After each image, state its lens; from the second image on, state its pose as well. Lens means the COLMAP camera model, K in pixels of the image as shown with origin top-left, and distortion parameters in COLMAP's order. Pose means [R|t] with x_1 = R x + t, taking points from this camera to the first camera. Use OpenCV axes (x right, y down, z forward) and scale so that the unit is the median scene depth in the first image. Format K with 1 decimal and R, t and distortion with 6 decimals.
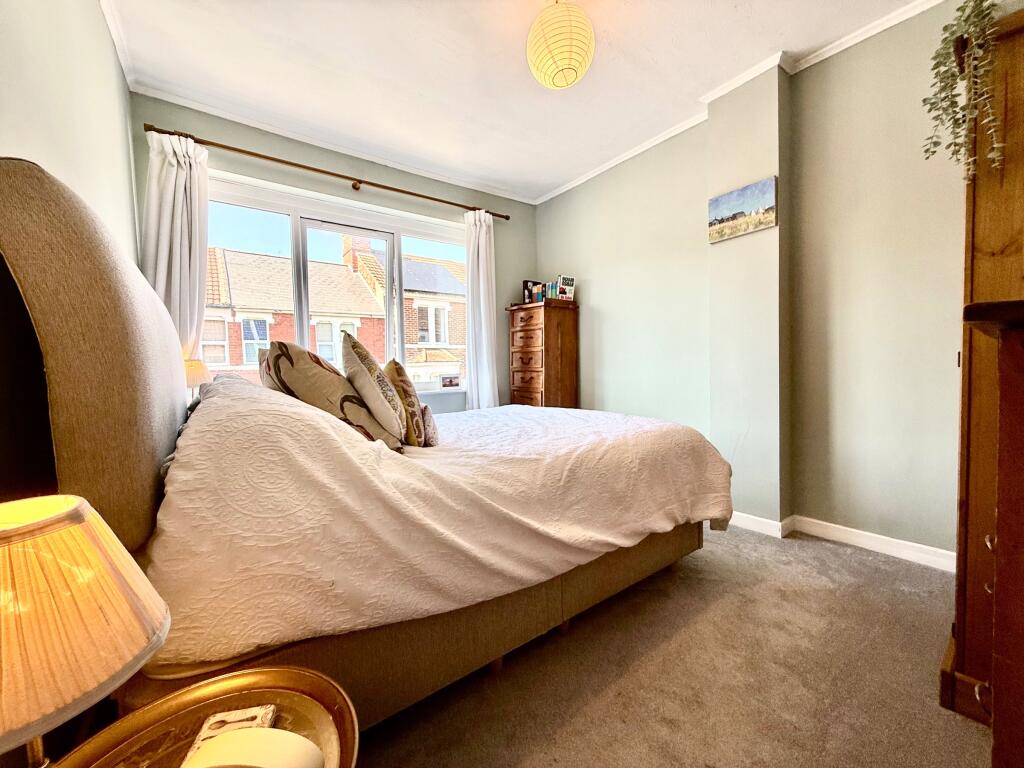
lens RADIAL K [[412.2, 0, 508.8], [0, 412.2, 384.6], [0, 0, 1]] dist [0.000579, -0.000113]
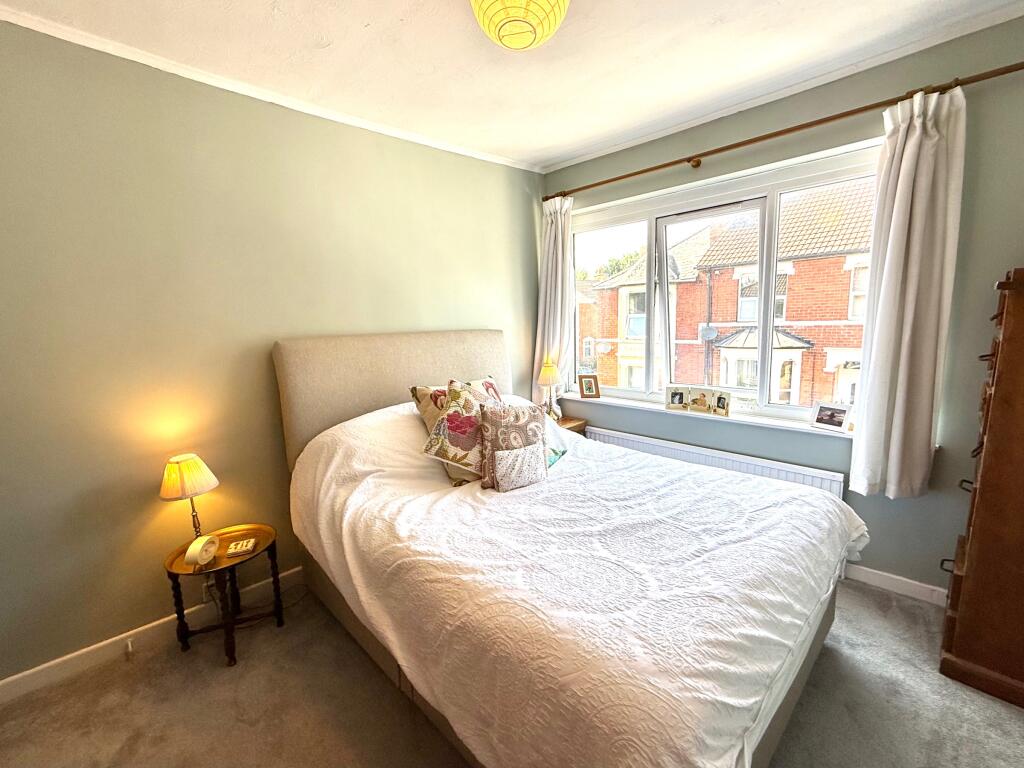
lens RADIAL K [[444.5, 0, 507.9], [0, 444.5, 382.8], [0, 0, 1]] dist [0.001780, 0.000077]
pose [[0.121828, 0.161534, -0.979319, 0.530563], [-0.016753, 0.986862, 0.160694, -0.185346], [0.992410, -0.003171, 0.122933, 0.516685]]
